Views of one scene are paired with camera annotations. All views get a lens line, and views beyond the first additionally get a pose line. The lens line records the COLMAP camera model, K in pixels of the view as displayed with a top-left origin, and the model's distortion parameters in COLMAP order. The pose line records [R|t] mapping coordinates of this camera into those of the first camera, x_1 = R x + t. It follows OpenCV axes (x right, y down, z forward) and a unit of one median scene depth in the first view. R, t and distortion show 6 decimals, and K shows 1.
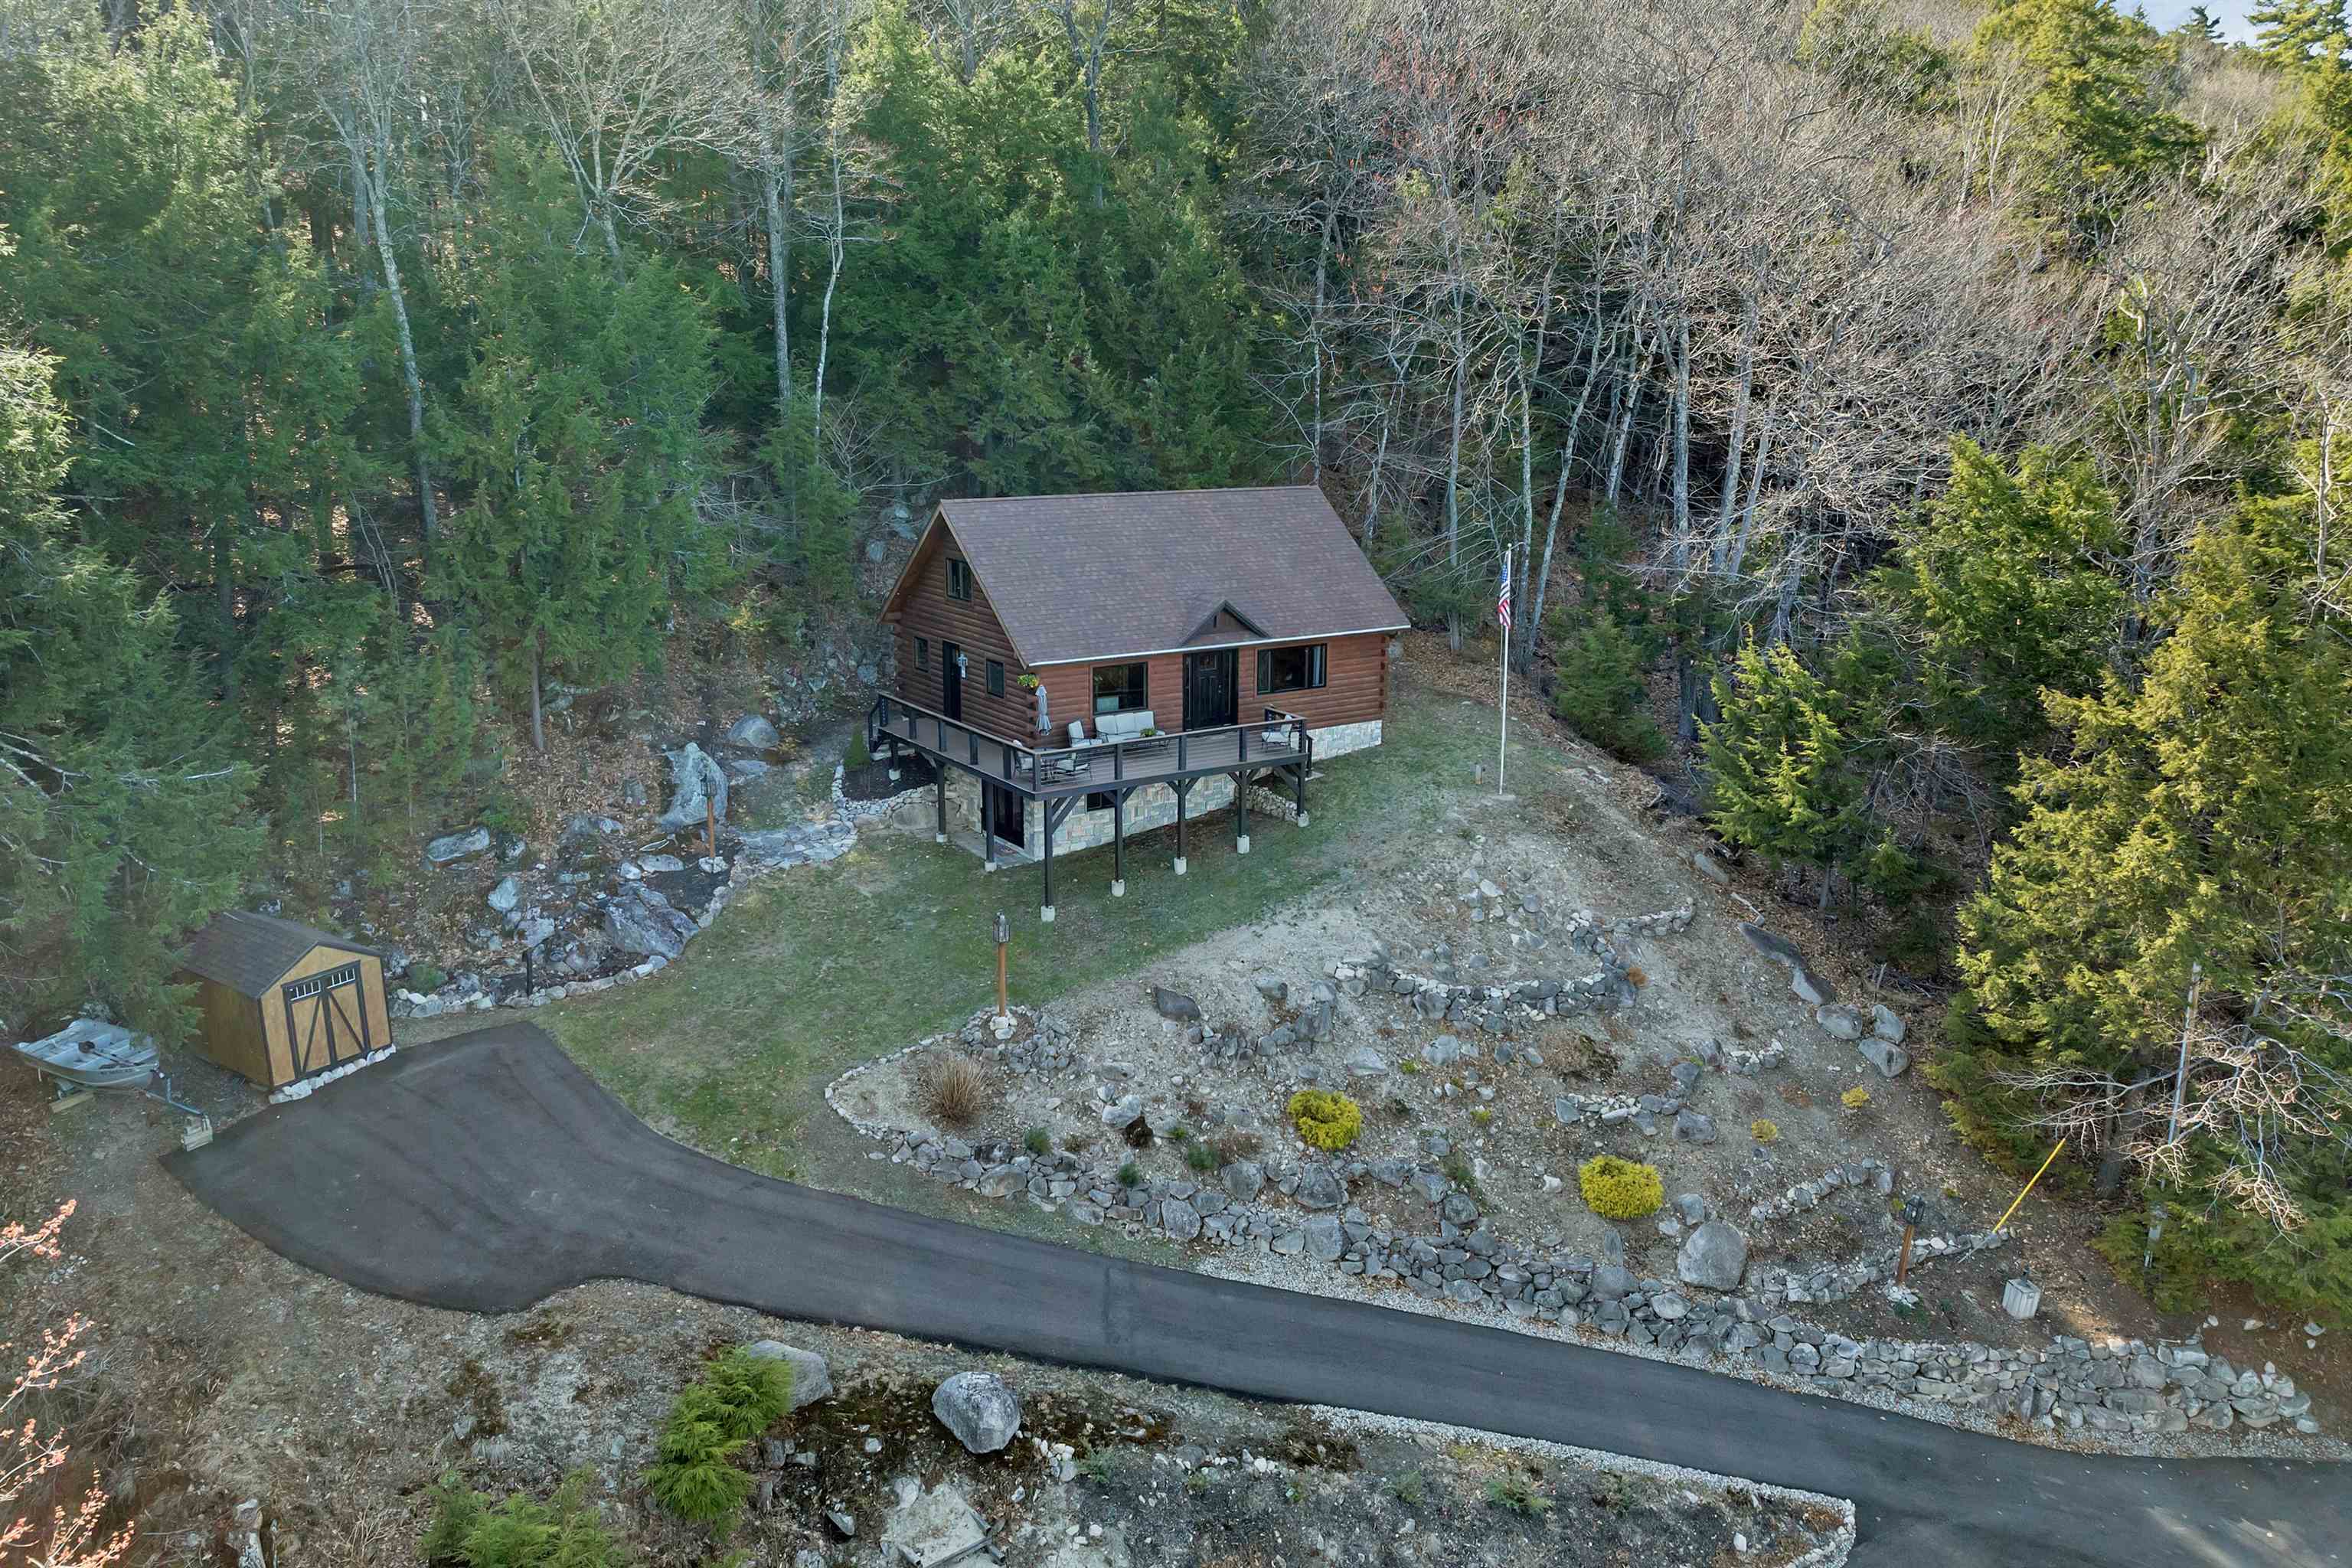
lens RADIAL K [[1700.4, 0, 1181.2], [0, 1700.4, 805.6], [0, 0, 1]] dist [-0.045865, 0.009163]
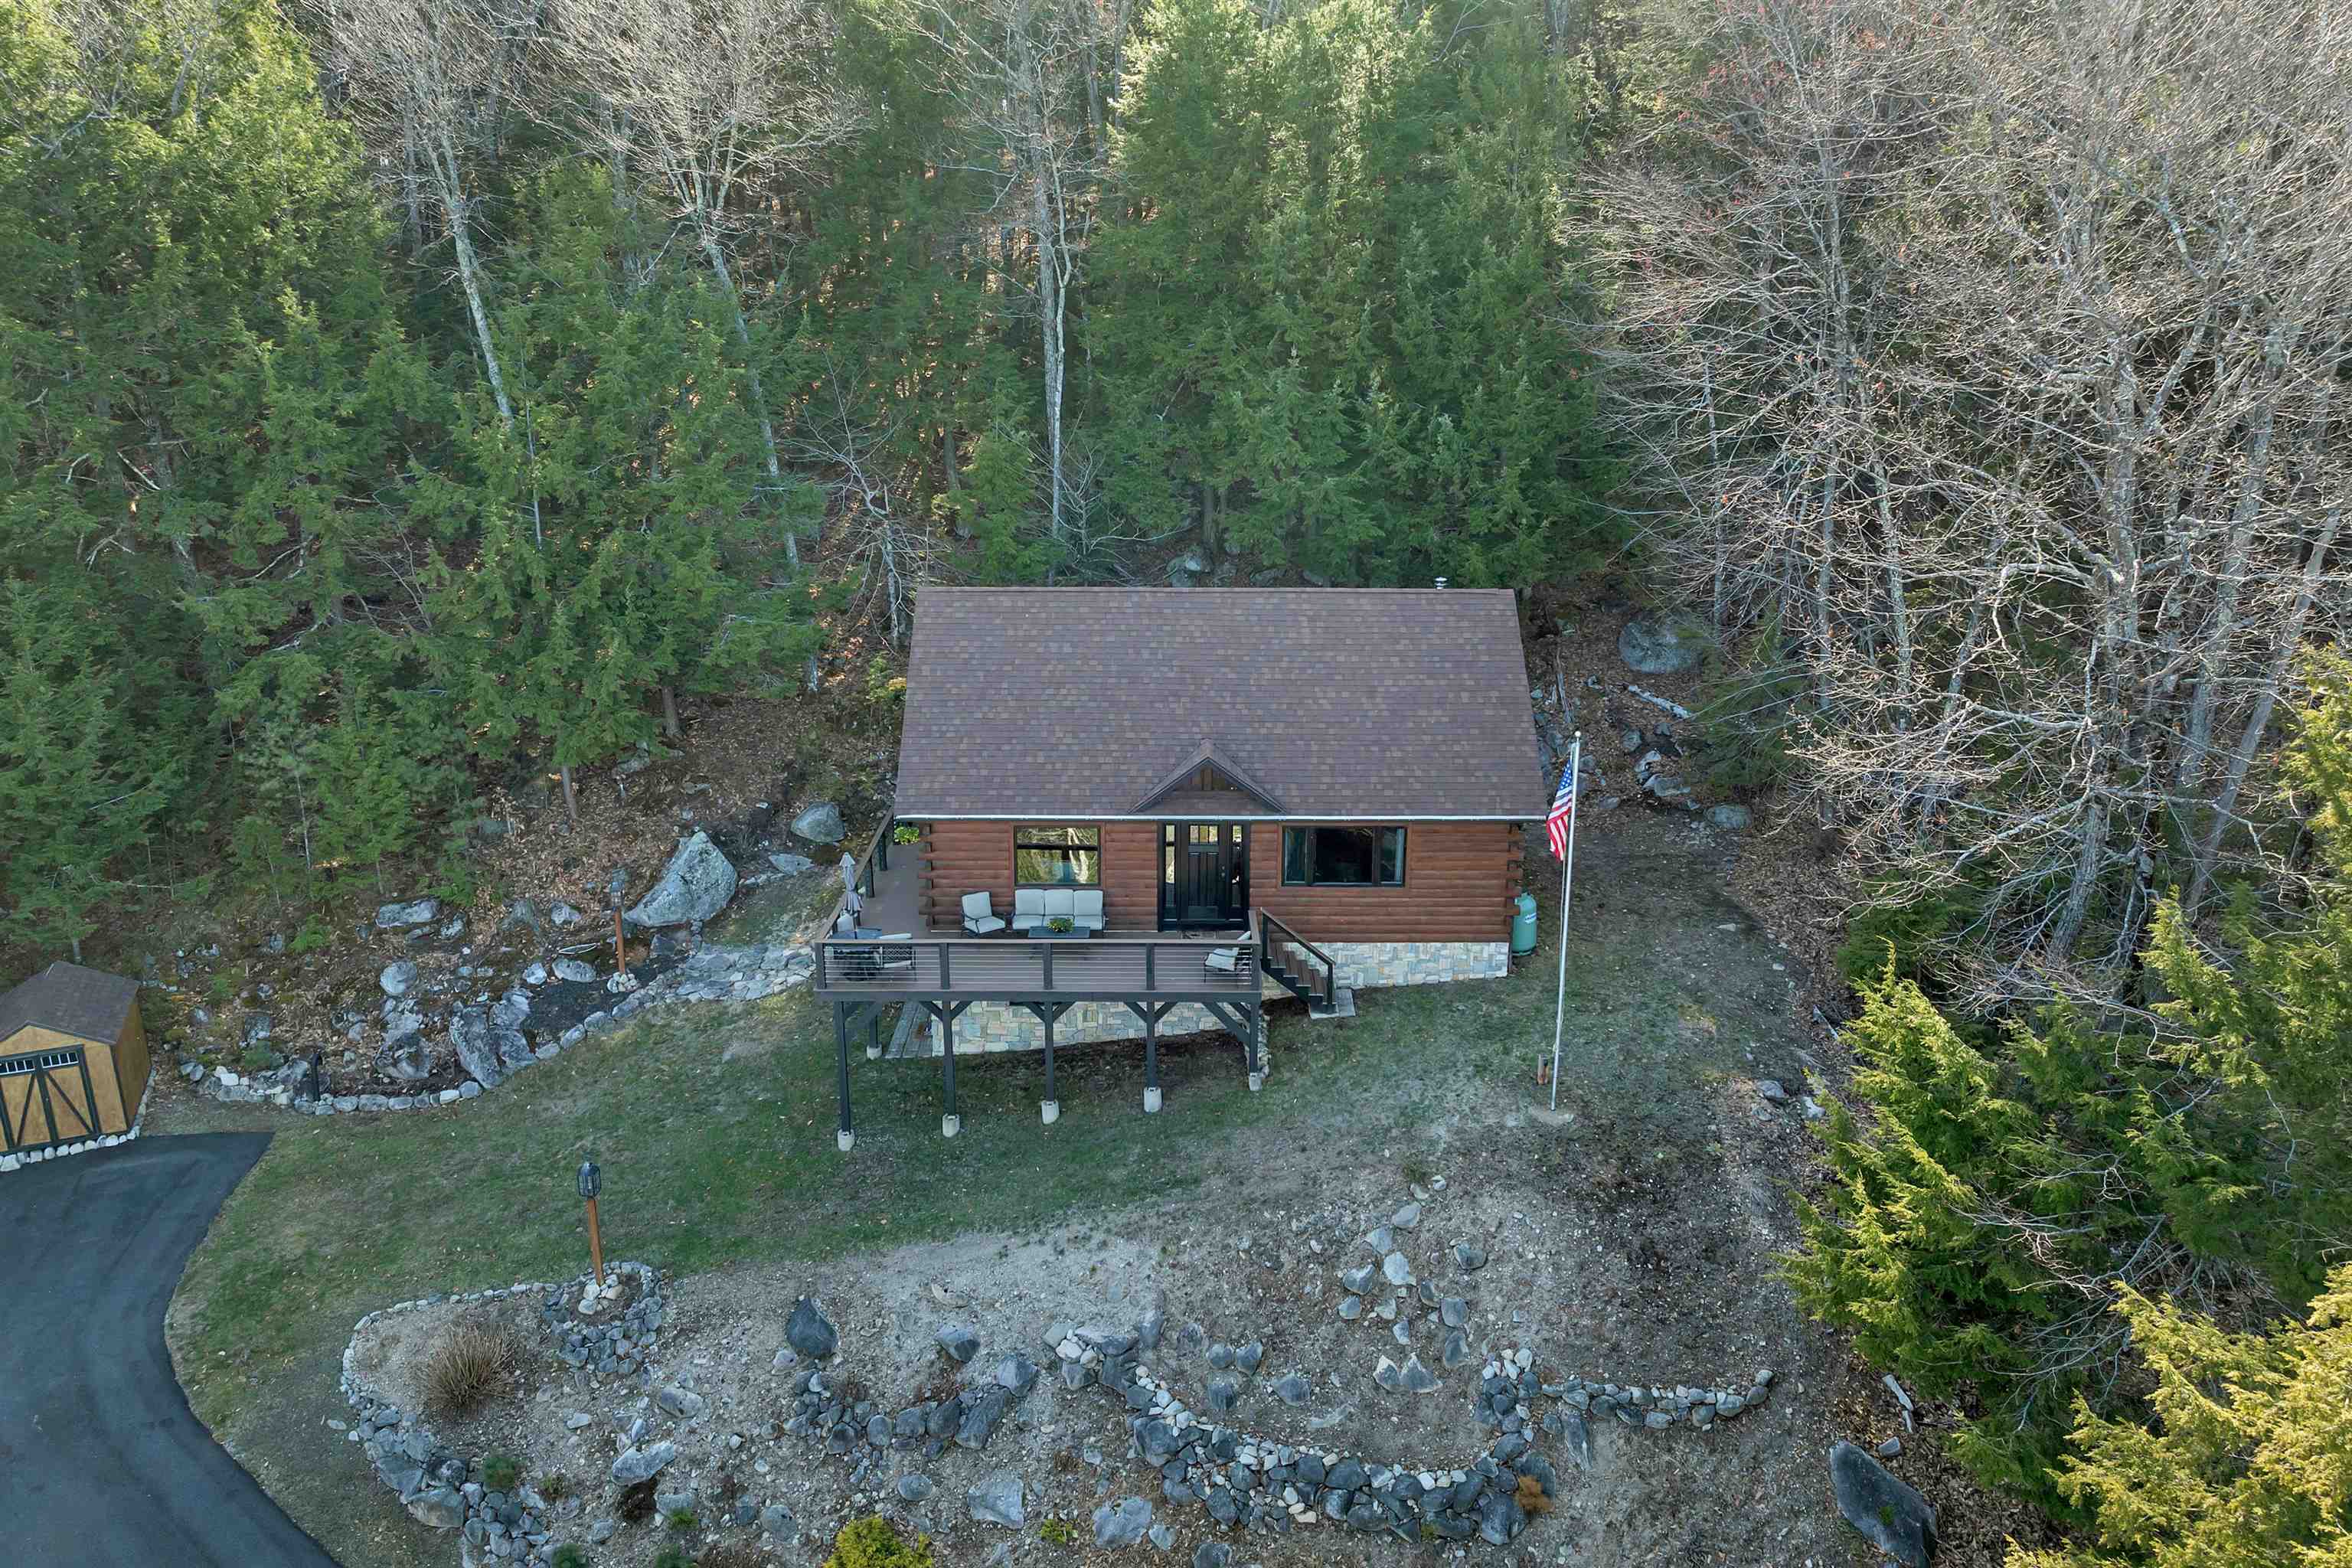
lens RADIAL K [[1700.4, 0, 1181.2], [0, 1700.4, 805.6], [0, 0, 1]] dist [-0.045865, 0.009163]
pose [[0.835730, 0.149141, -0.528501, 0.453222], [-0.136731, 0.988618, 0.062768, -0.163400], [0.531846, 0.019806, 0.846609, 0.438049]]
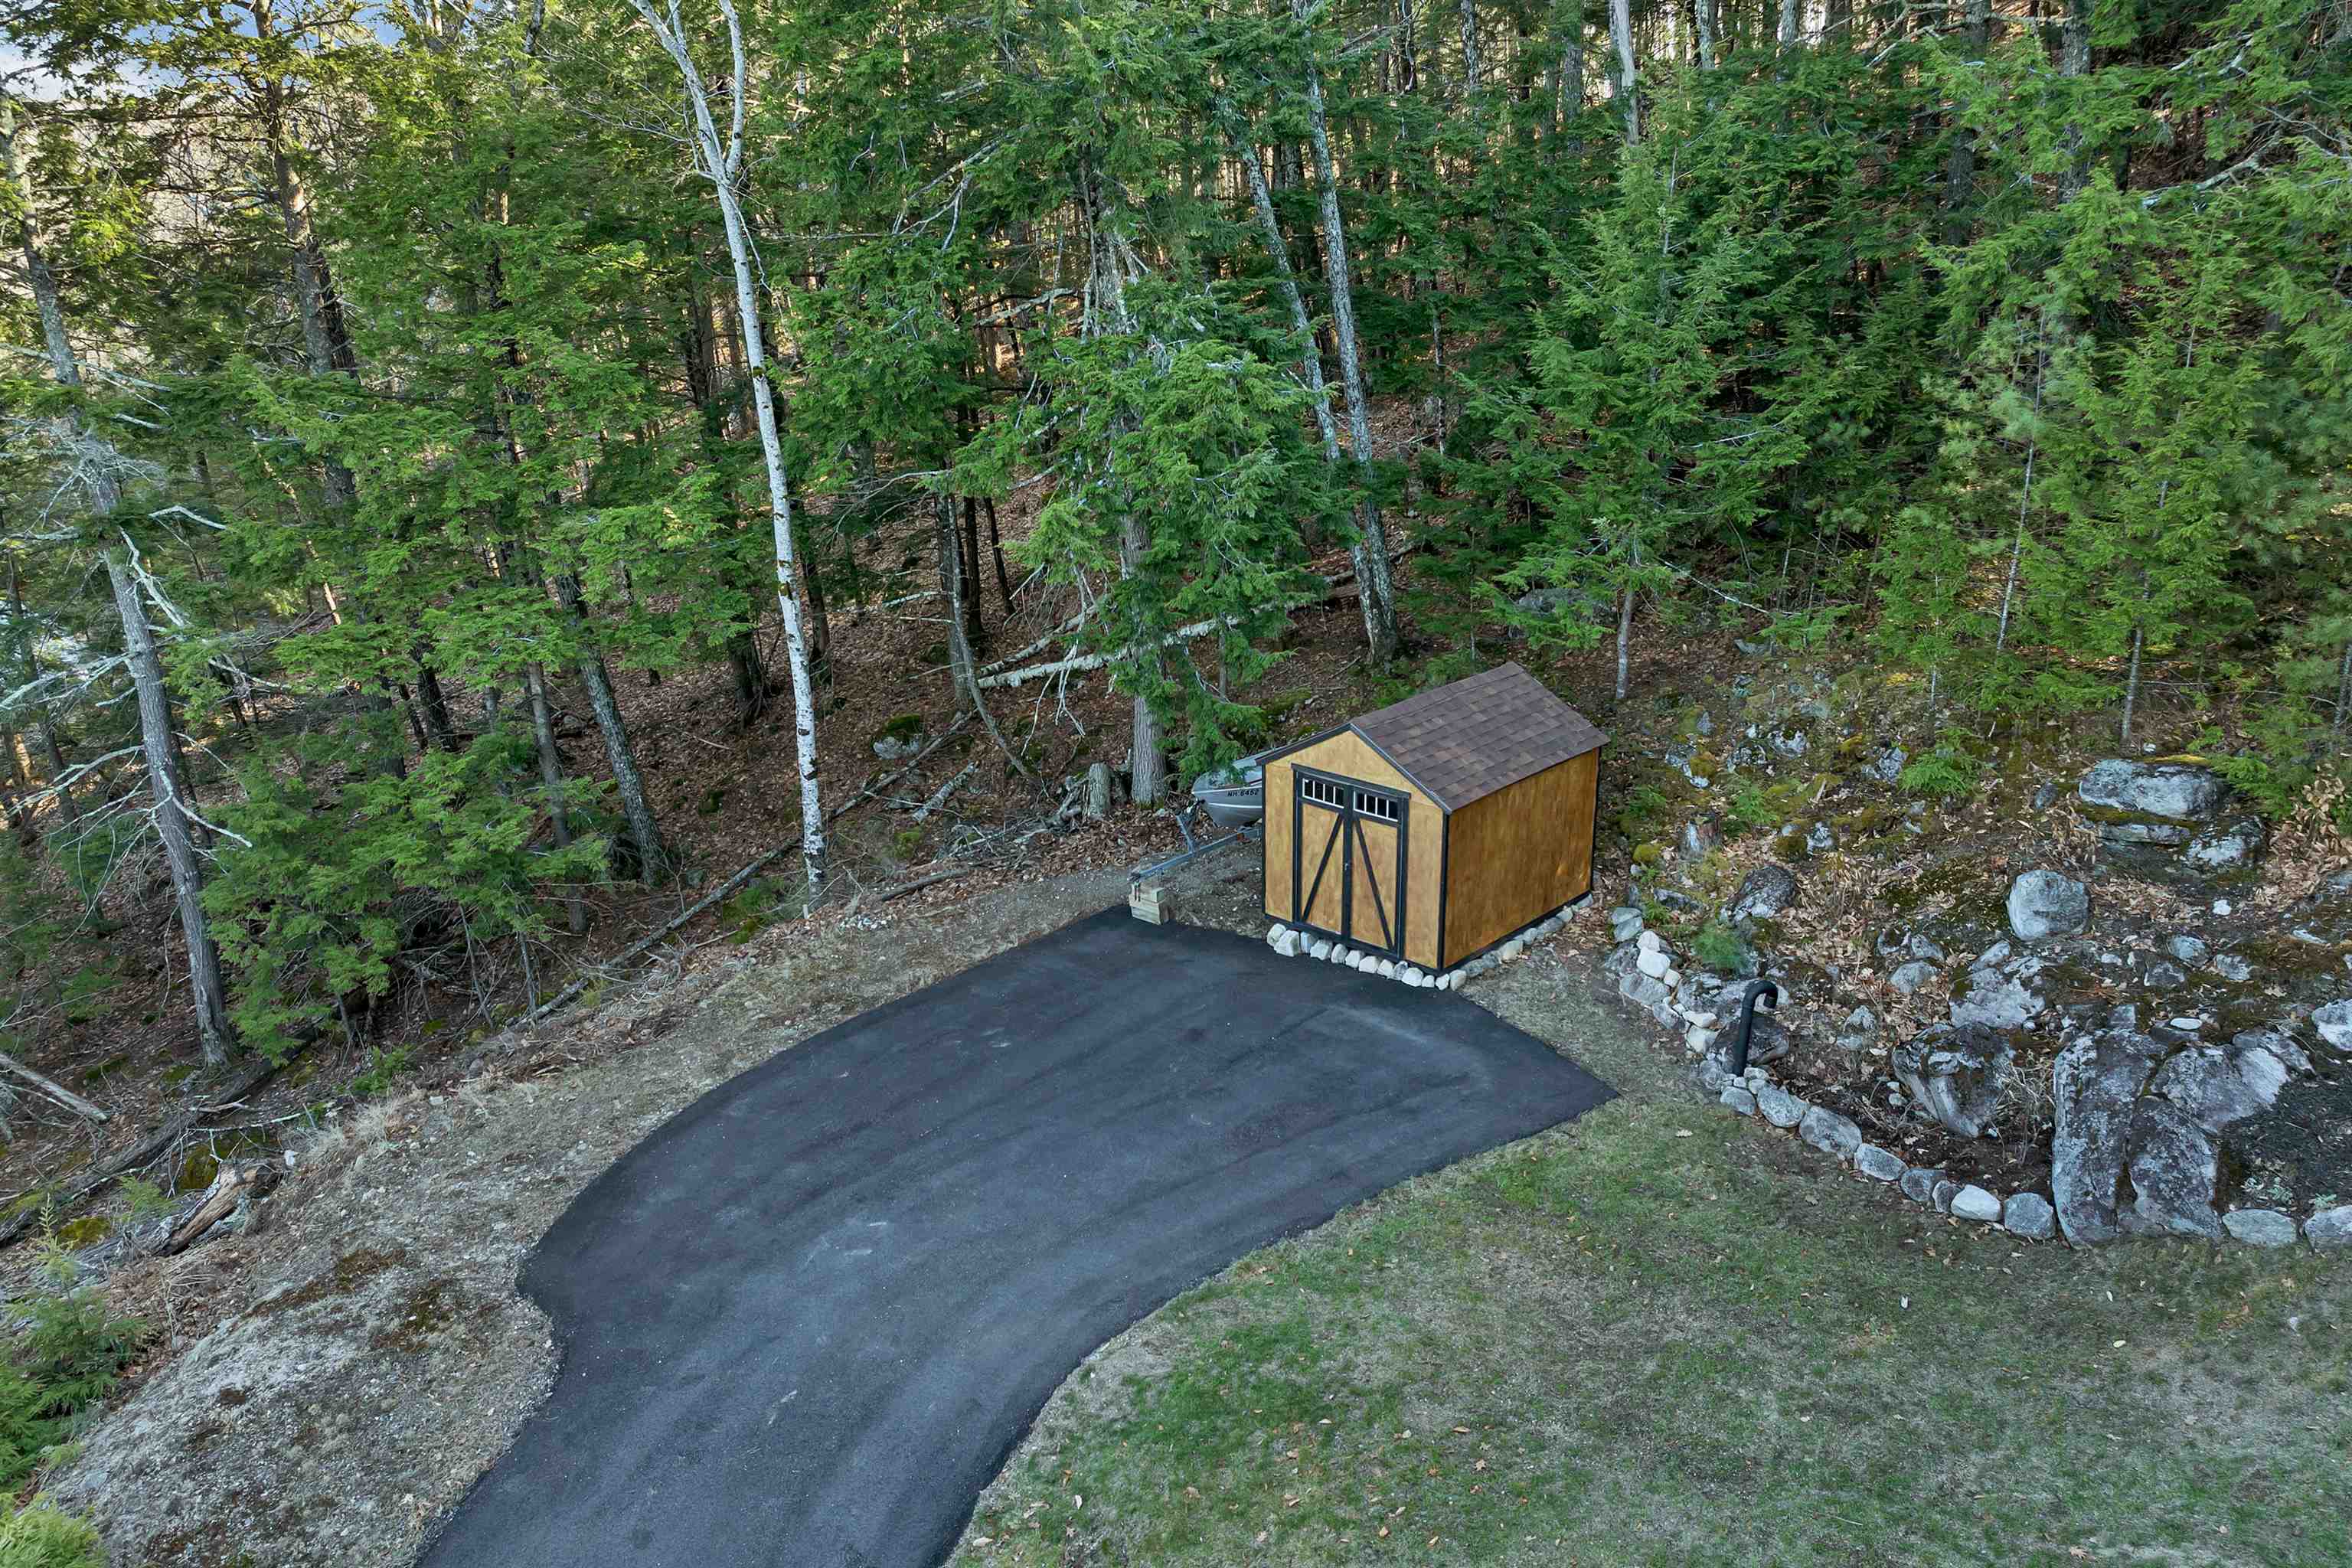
lens RADIAL K [[1700.4, 0, 1181.2], [0, 1700.4, 805.6], [0, 0, 1]] dist [-0.045865, 0.009163]
pose [[-0.169749, 0.321323, -0.931631, 0.026635], [-0.254542, 0.898977, 0.356440, -0.067518], [0.952047, 0.297645, -0.070810, 0.821891]]
